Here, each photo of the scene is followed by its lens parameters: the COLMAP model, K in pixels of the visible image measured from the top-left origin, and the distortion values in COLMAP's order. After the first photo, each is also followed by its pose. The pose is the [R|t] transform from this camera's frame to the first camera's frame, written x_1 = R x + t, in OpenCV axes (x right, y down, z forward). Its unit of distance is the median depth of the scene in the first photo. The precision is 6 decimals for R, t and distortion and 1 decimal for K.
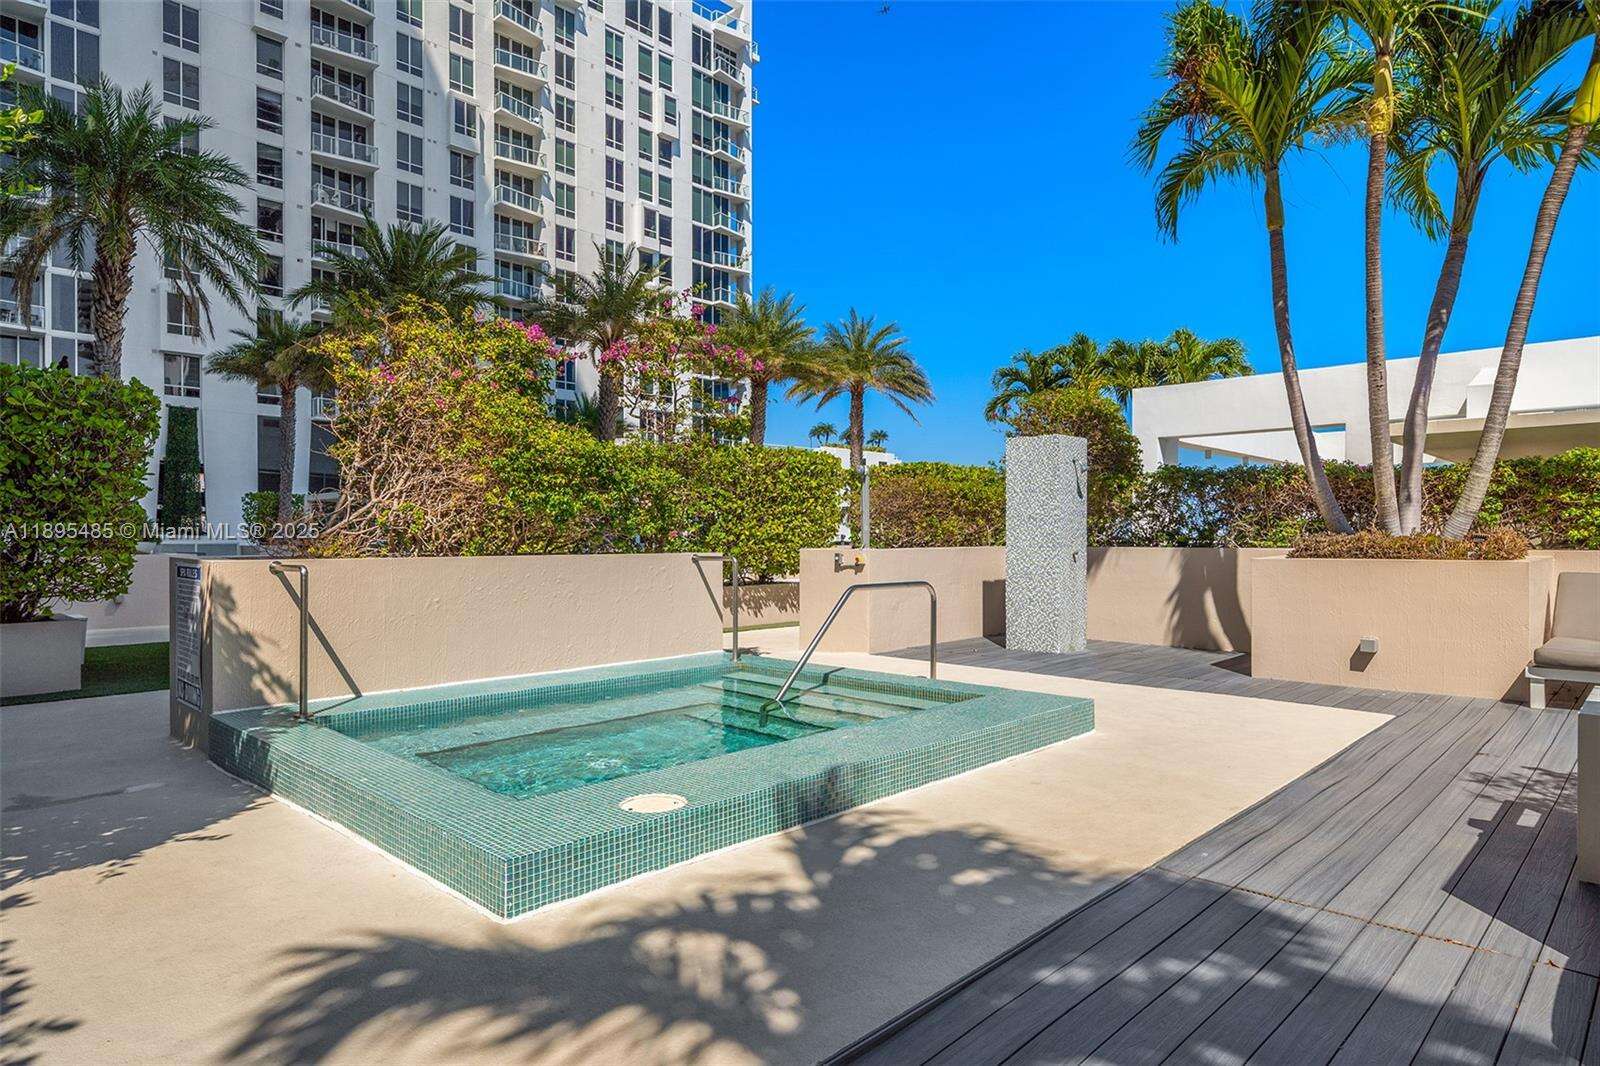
lens RADIAL K [[927.7, 0, 800.0], [0, 927.7, 533.0], [0, 0, 1]] dist [-0.004423, -0.002492]
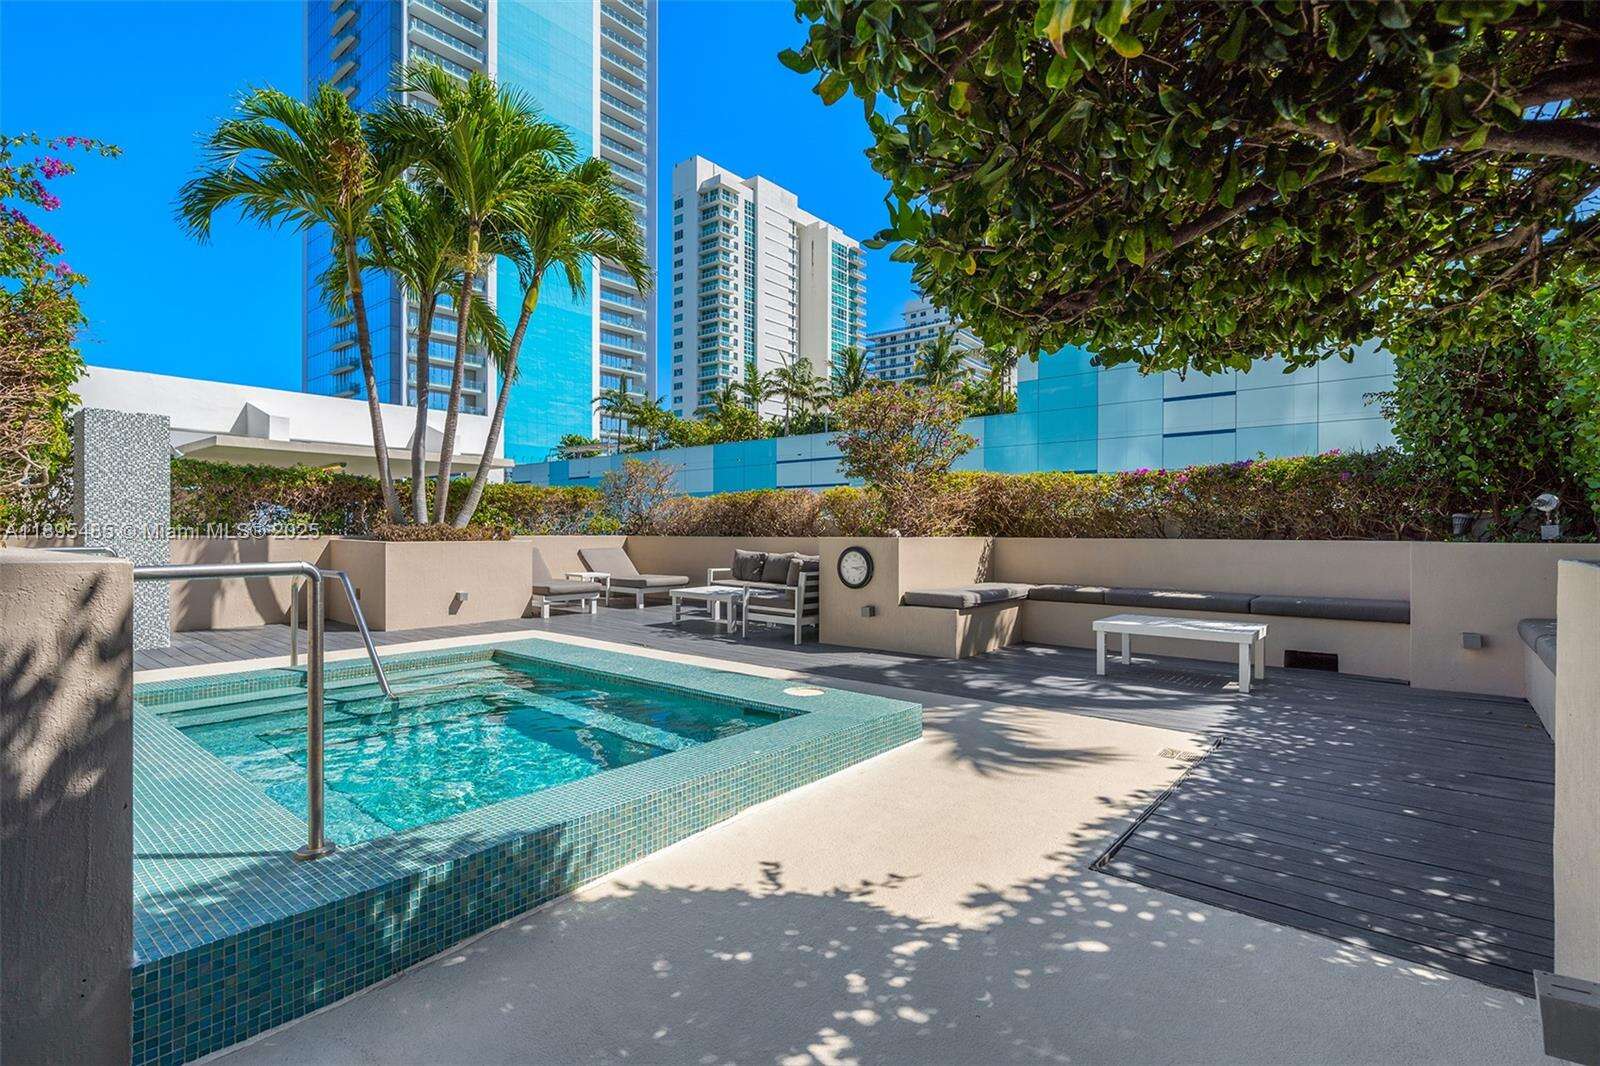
lens RADIAL K [[759.2, 0, 800.0], [0, 759.2, 533.0], [0, 0, 1]] dist [0.002766, 0.000251]
pose [[-0.084594, 0.002067, 0.996413, -1.403274], [-0.014395, 0.999891, -0.003296, 0.021978], [-0.996311, -0.014622, -0.084555, 1.088872]]
